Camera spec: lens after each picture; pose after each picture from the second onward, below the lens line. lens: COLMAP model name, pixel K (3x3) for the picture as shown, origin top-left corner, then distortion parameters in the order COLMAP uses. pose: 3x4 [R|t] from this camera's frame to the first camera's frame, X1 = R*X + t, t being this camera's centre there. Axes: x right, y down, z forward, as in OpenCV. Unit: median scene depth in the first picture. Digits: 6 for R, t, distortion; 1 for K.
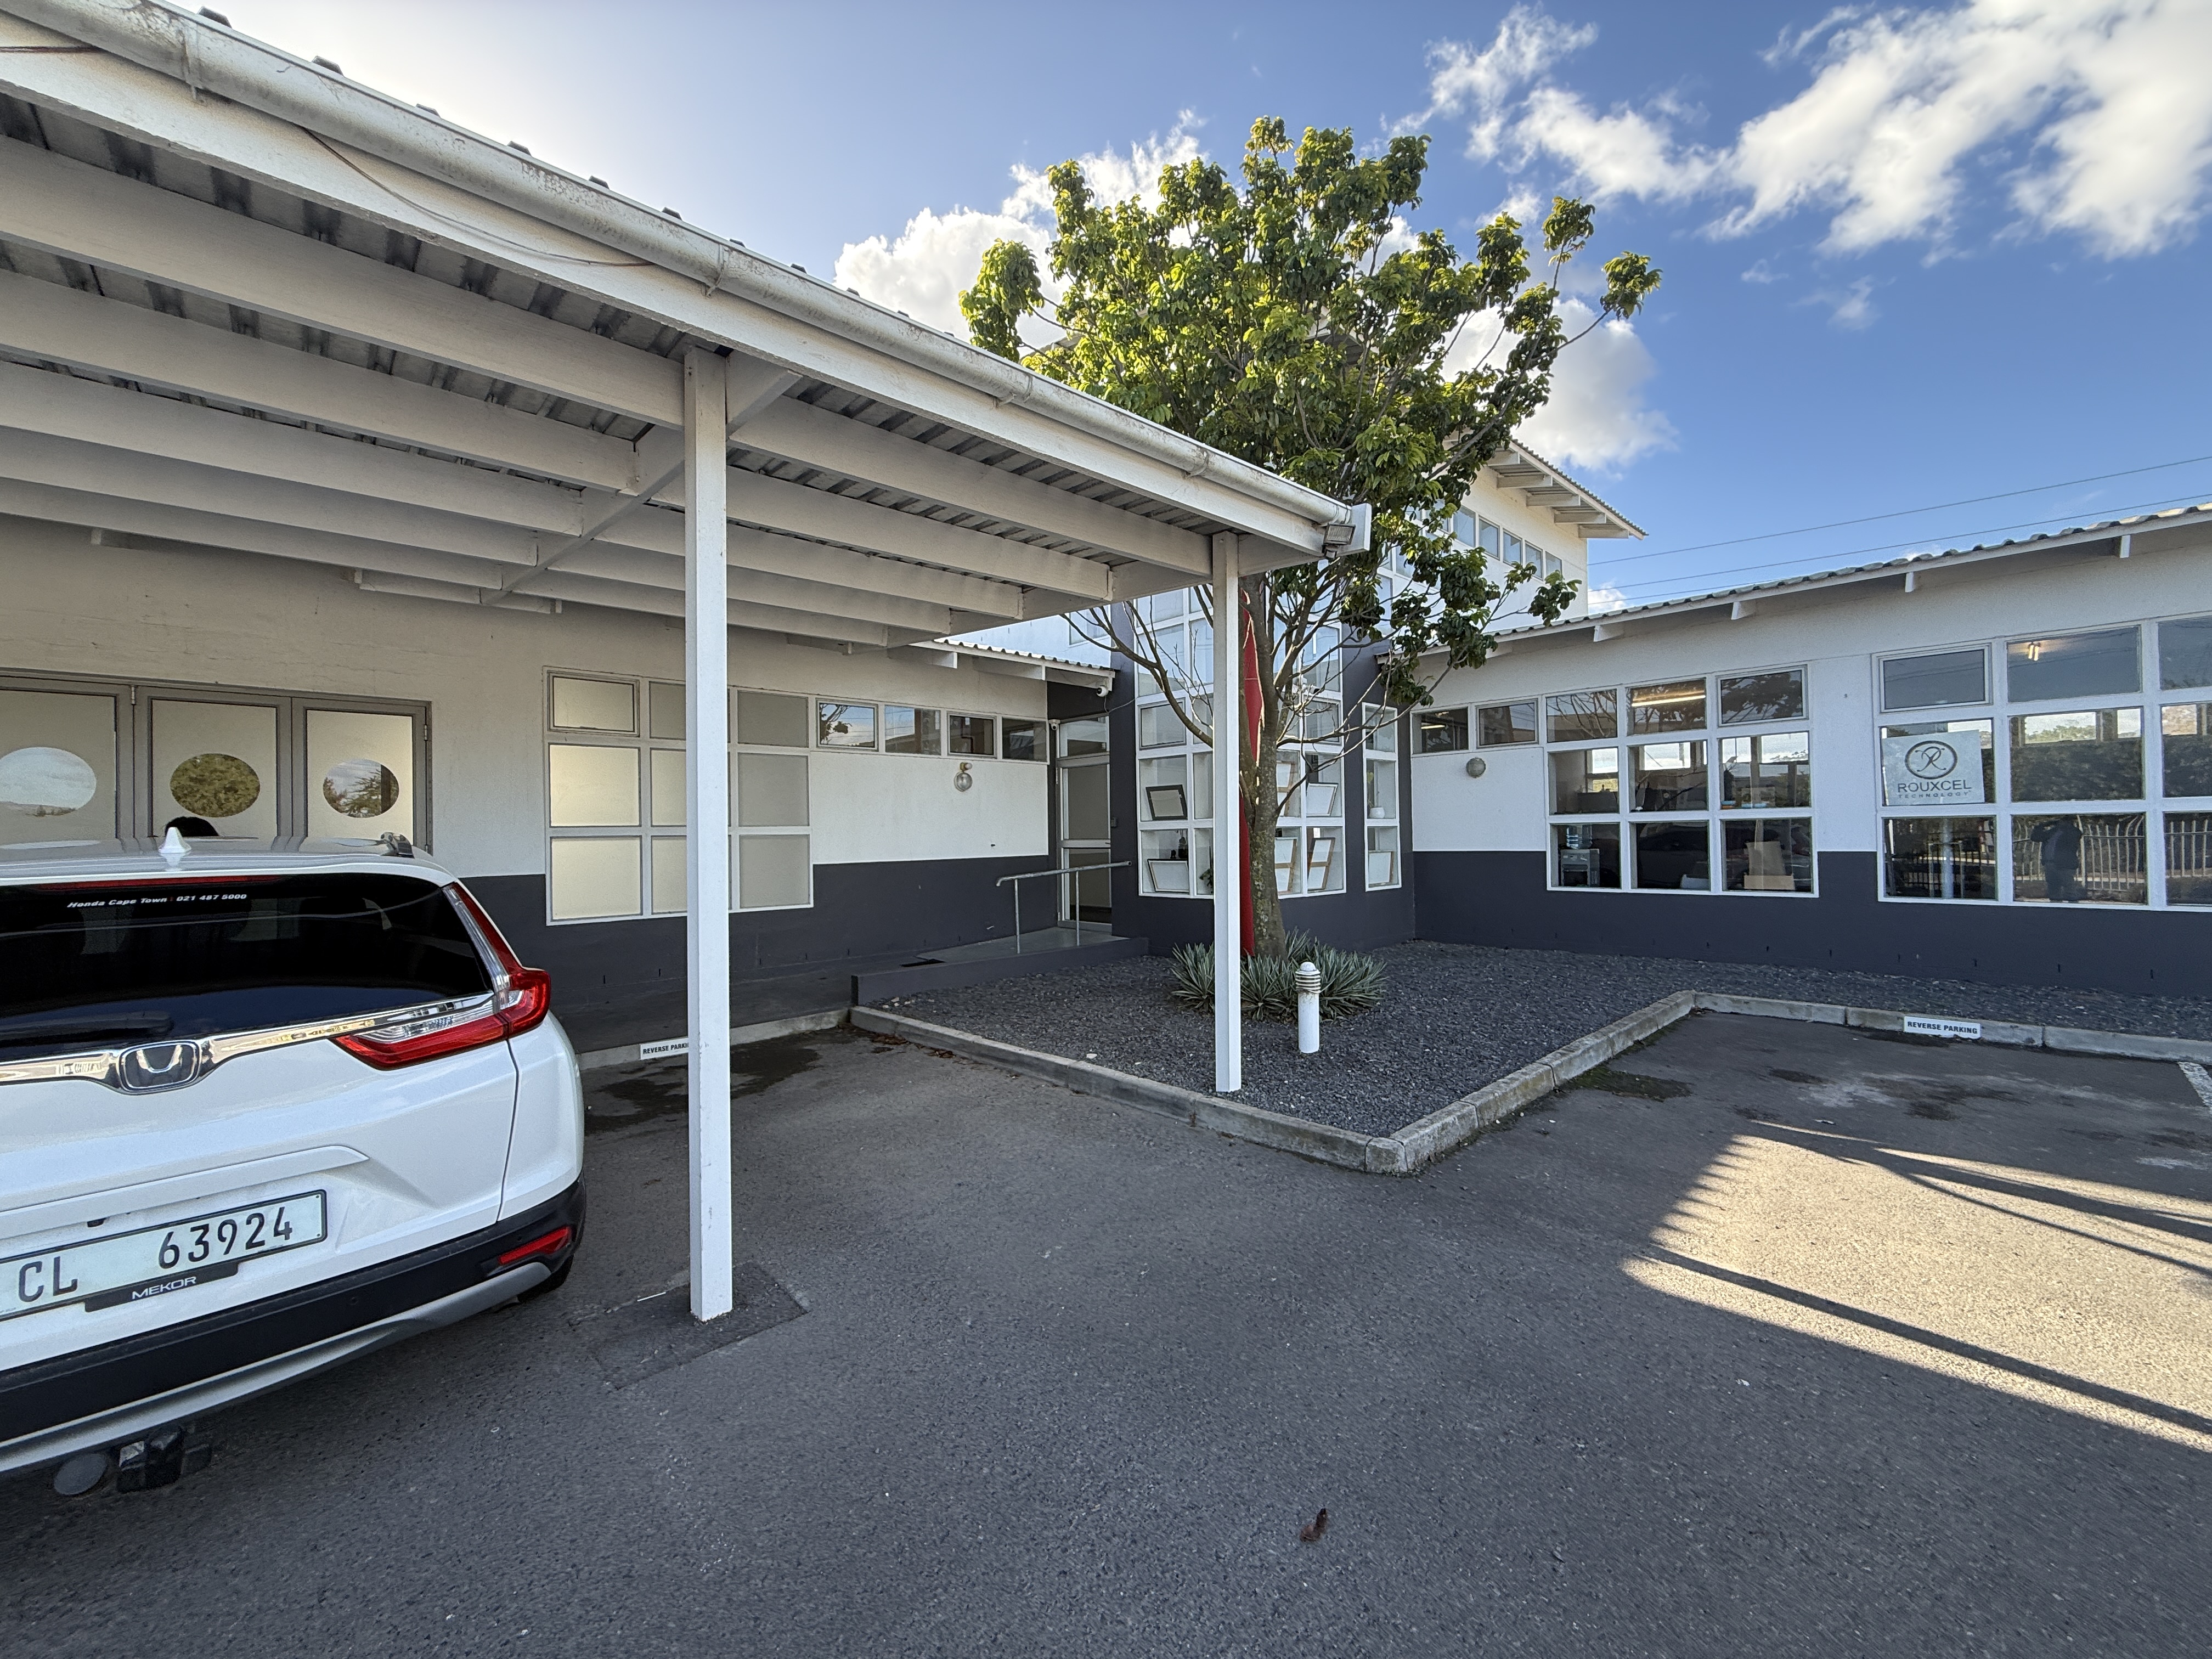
lens RADIAL K [[885.3, 0, 1110.7], [0, 885.3, 828.3], [0, 0, 1]] dist [-0.001011, 0.000861]
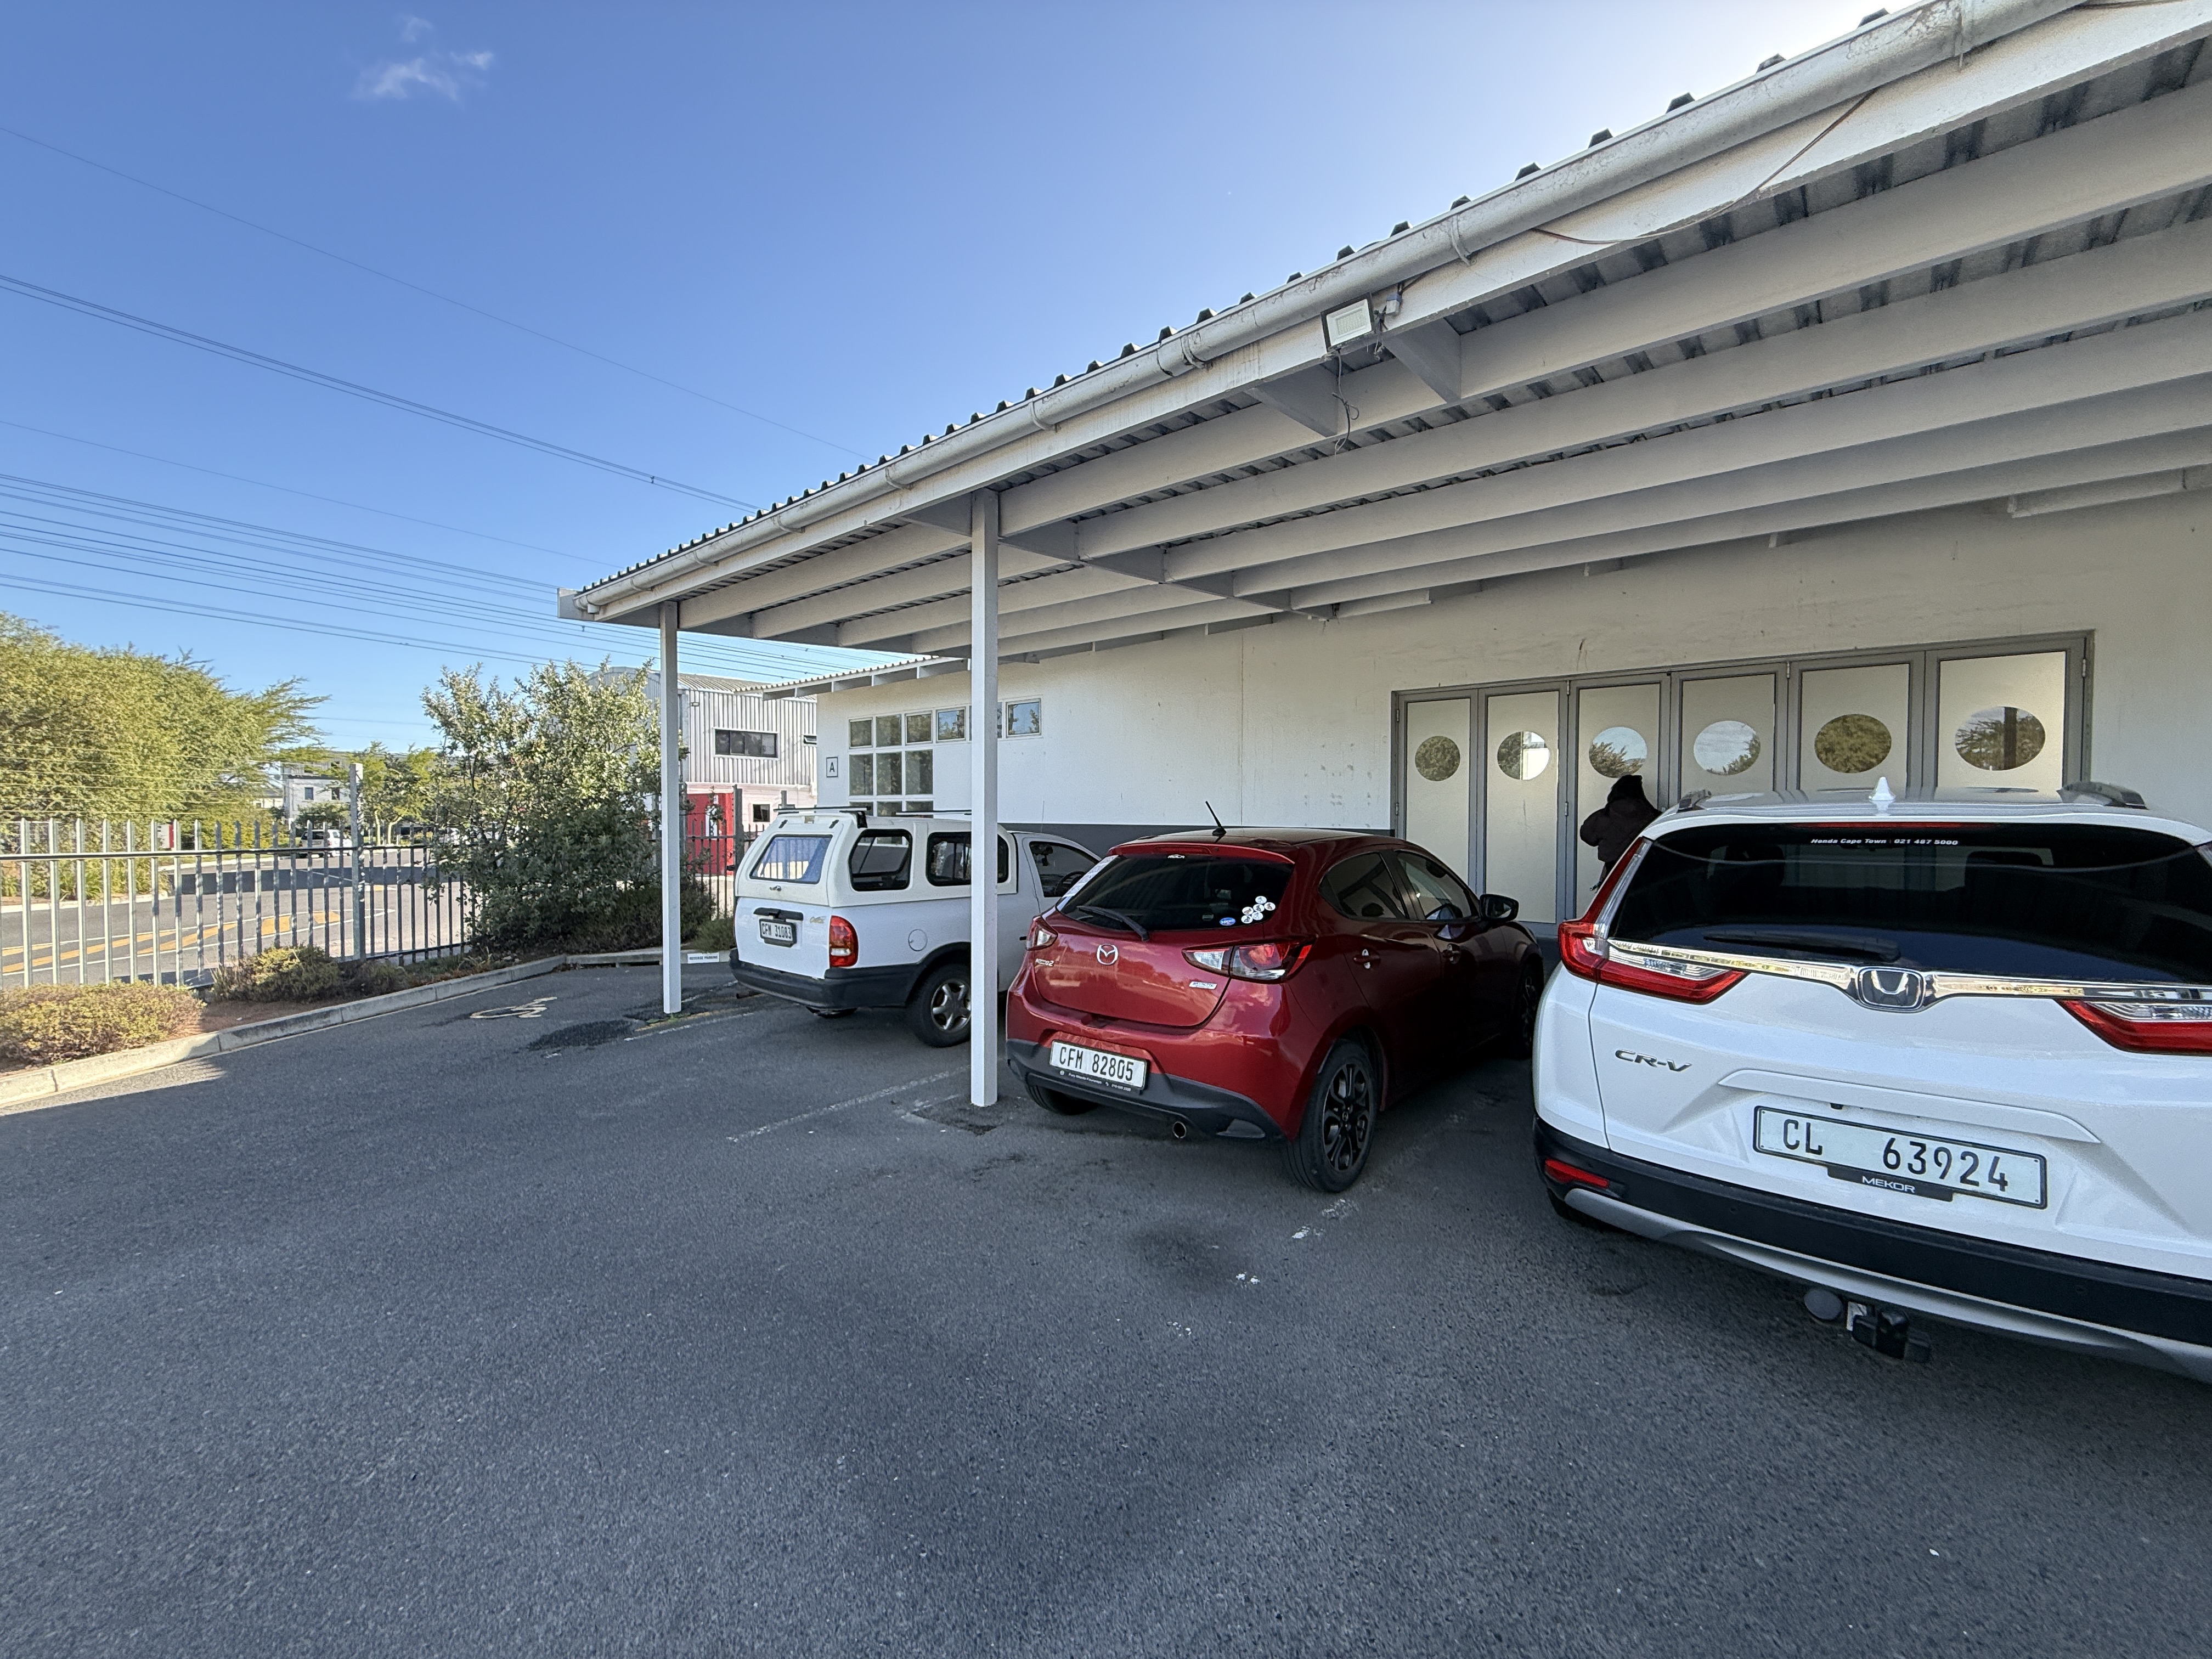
lens RADIAL K [[885.3, 0, 1109.0], [0, 885.3, 828.9], [0, 0, 1]] dist [-0.001011, 0.000861]
pose [[0.102423, 0.042854, -0.993817, -0.067507], [0.007993, 0.999004, 0.043902, 0.008998], [0.994709, -0.012440, 0.101979, -0.091373]]
